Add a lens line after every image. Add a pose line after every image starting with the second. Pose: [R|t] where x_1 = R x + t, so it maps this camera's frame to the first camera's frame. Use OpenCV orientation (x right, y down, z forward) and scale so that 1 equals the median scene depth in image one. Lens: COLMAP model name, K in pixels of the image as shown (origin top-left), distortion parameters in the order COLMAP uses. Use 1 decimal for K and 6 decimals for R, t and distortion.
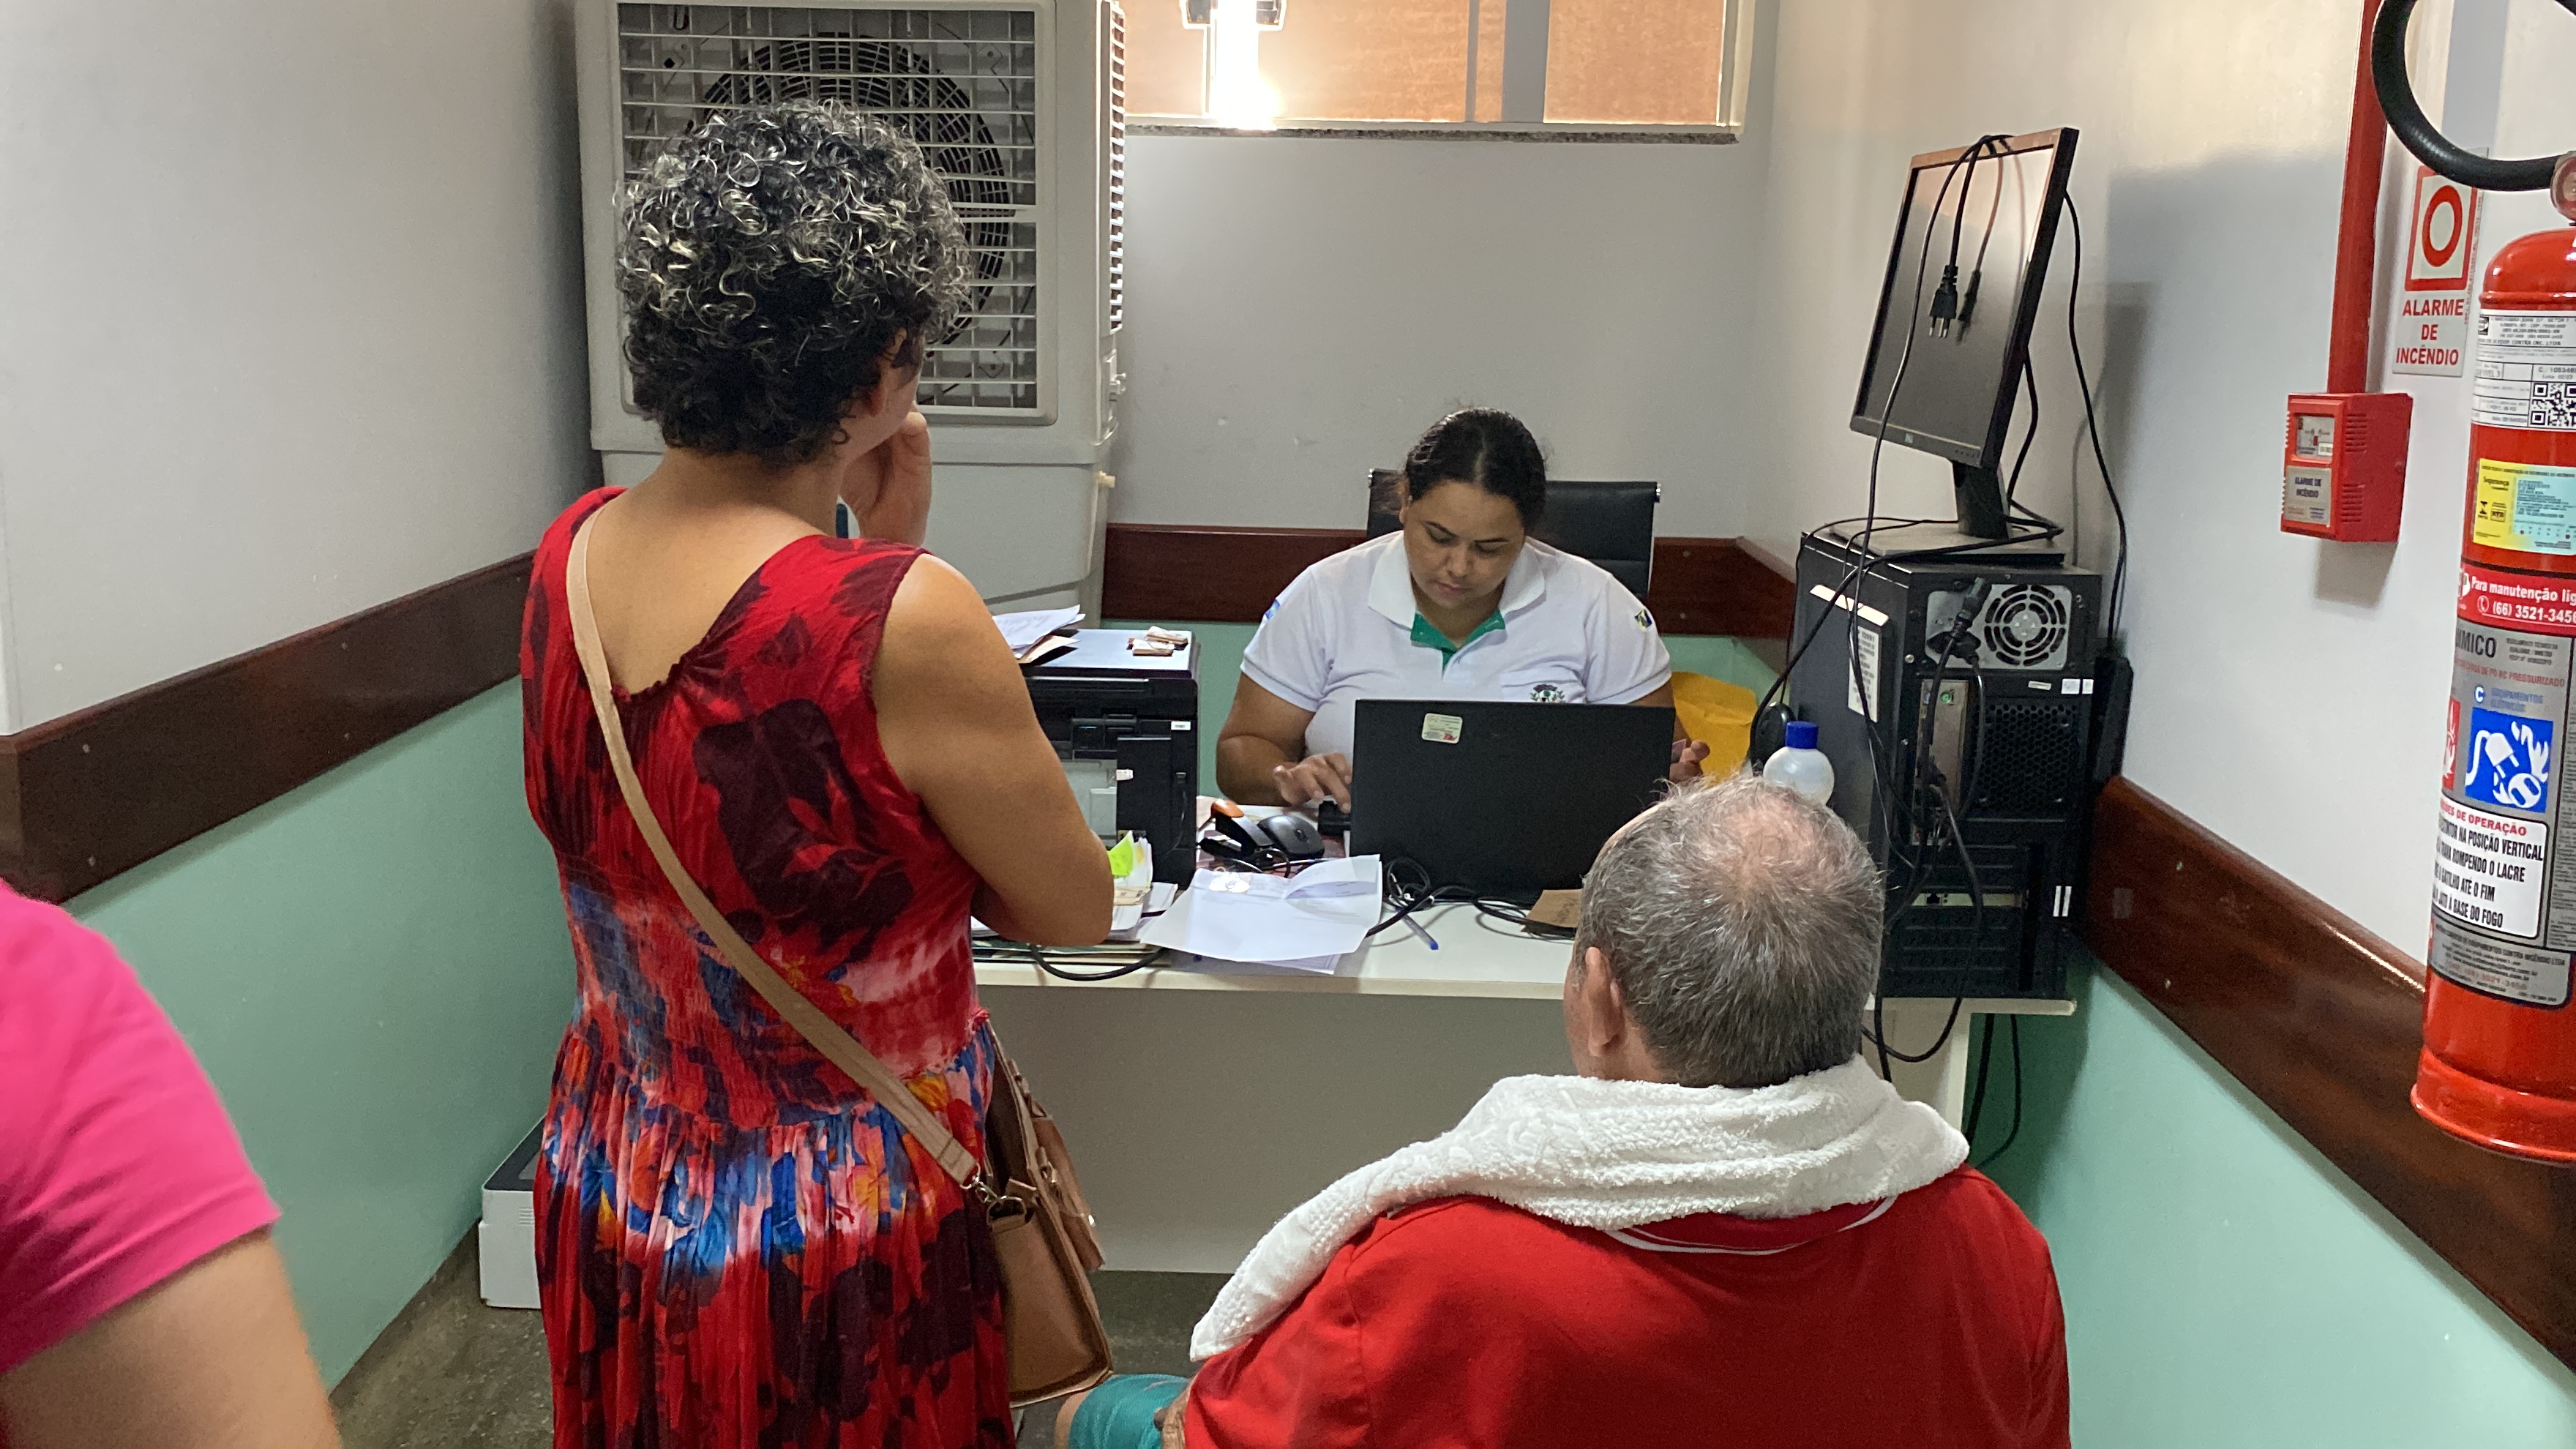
lens RADIAL K [[2251.3, 0, 1288.0], [0, 2251.3, 724.5], [0, 0, 1]] dist [-0.005446, -0.001501]
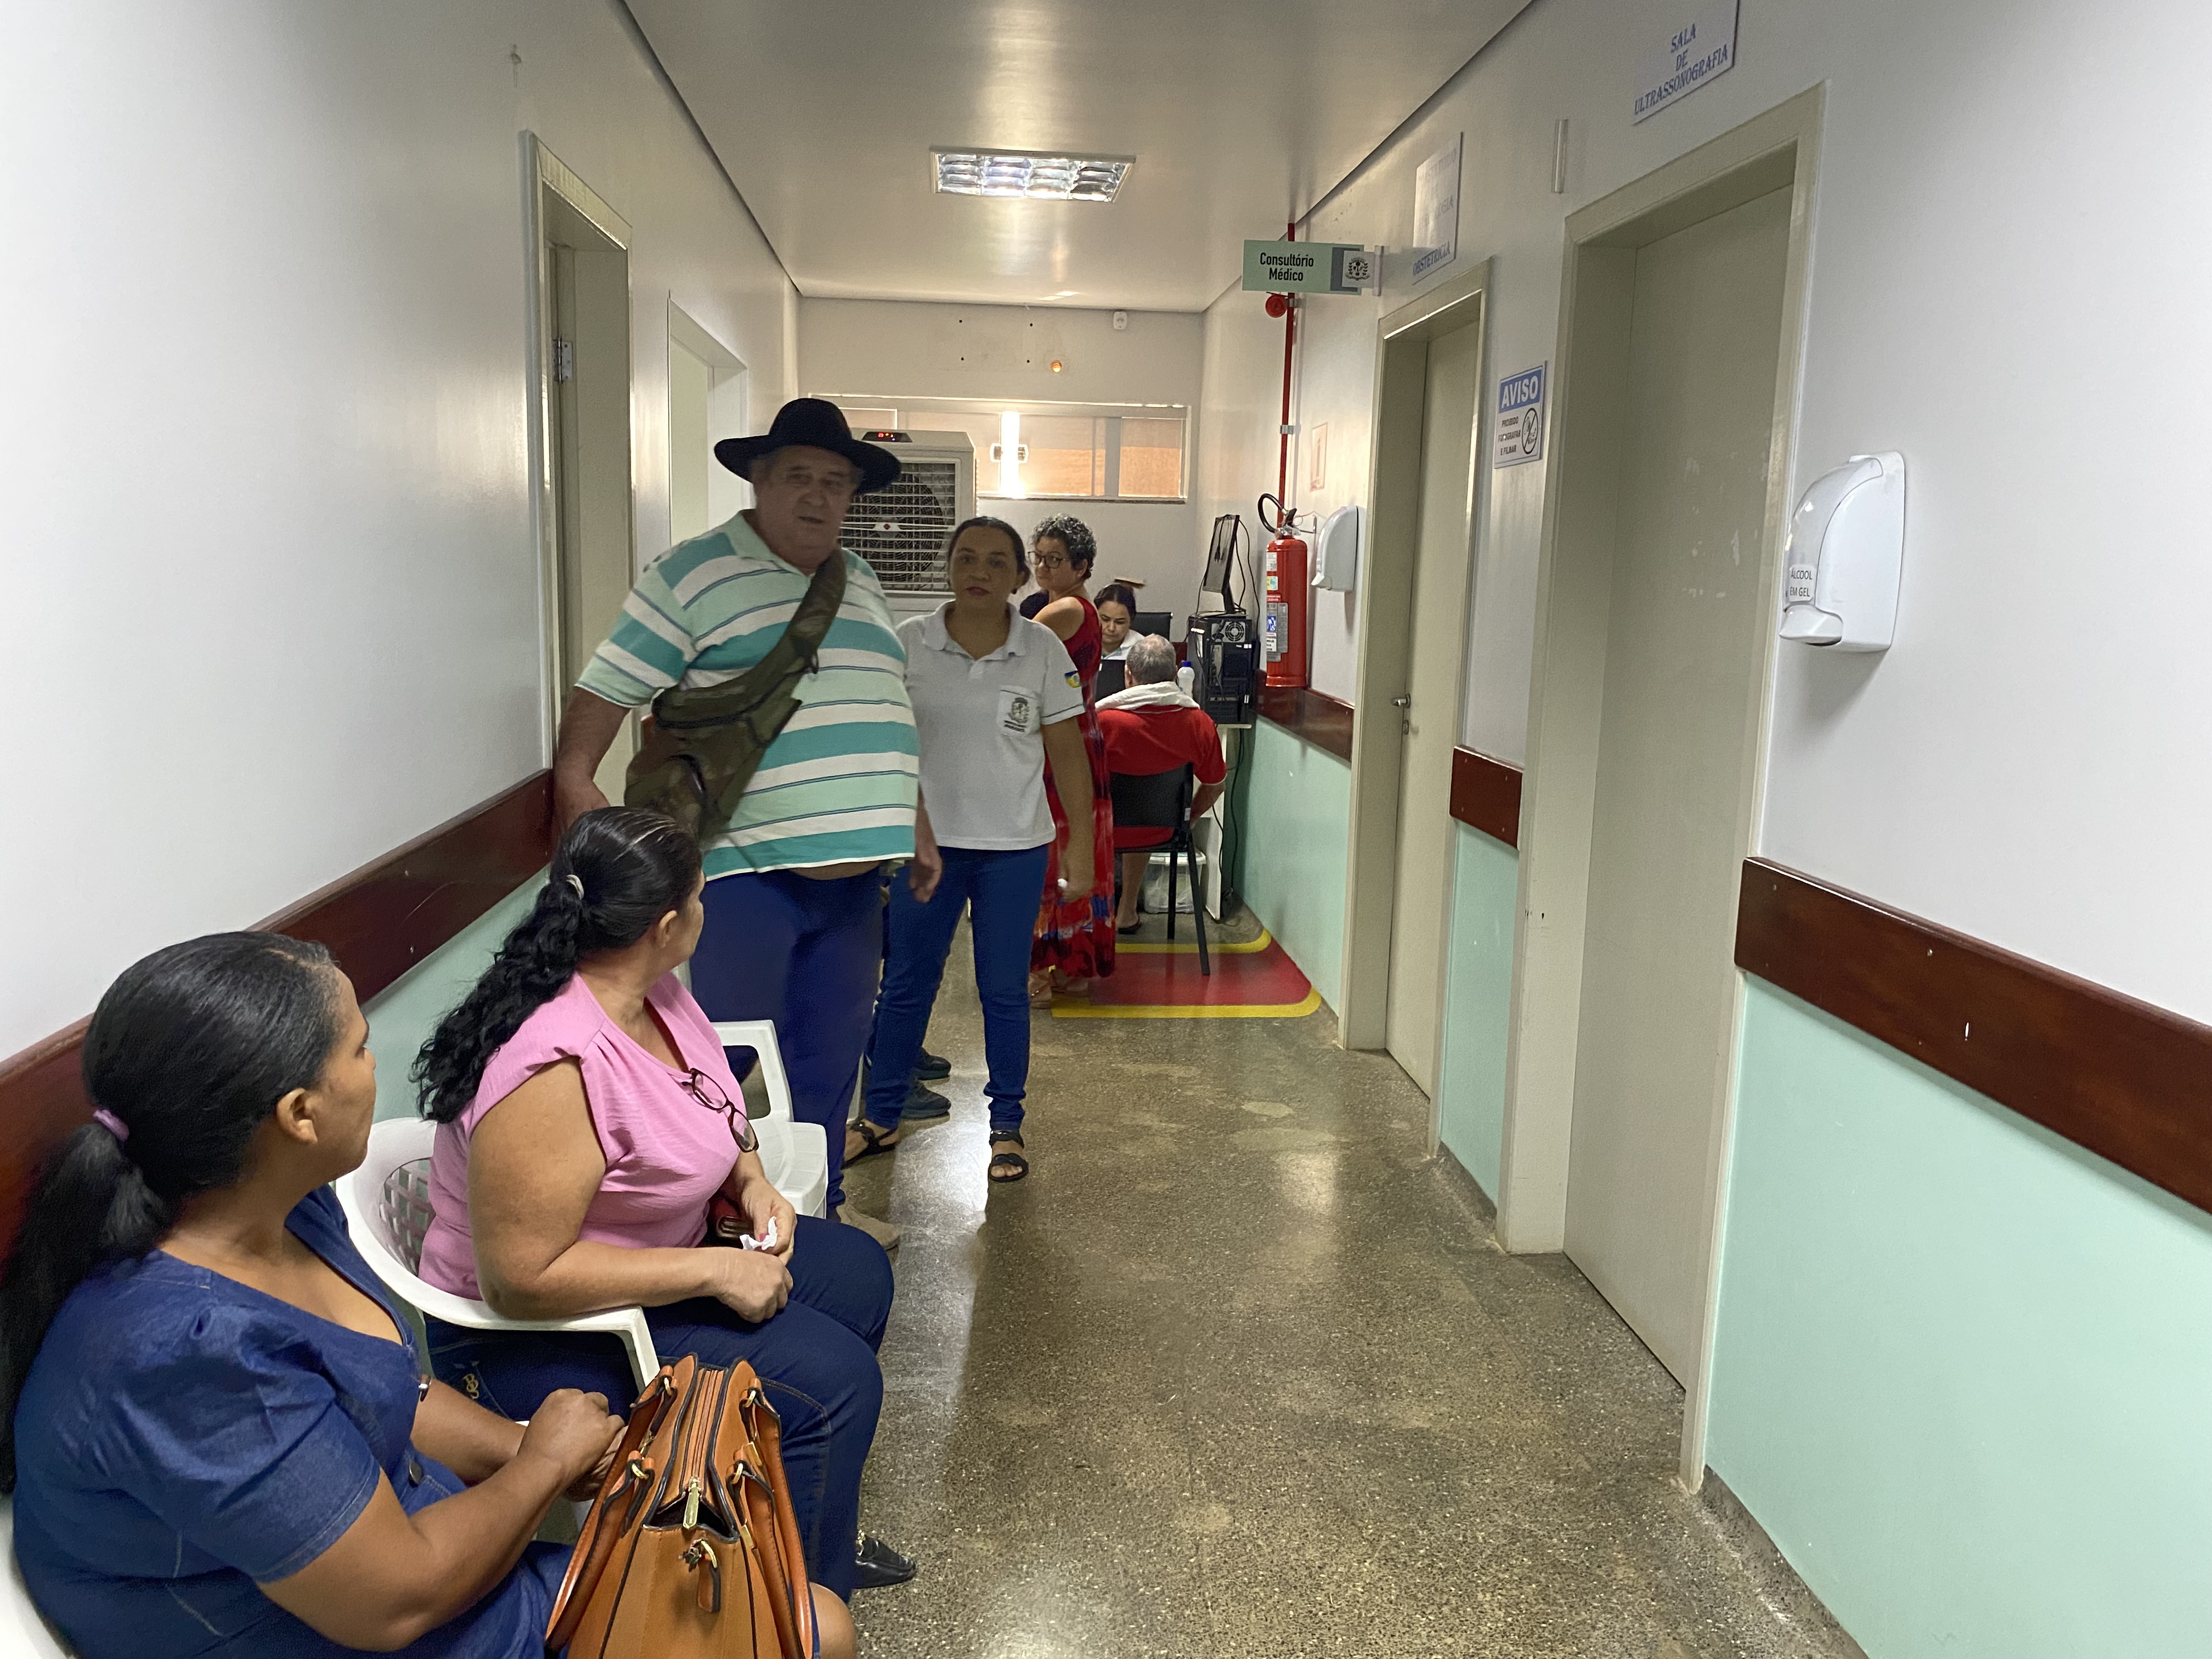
lens RADIAL K [[1694.8, 0, 1106.0], [0, 1694.8, 829.5], [0, 0, 1]] dist [0.000171, -0.000024]
pose [[0.994825, -0.013465, 0.100712, -0.213732], [0.016986, 0.999271, -0.034192, 0.391065], [-0.100178, 0.035725, 0.994328, -1.919330]]
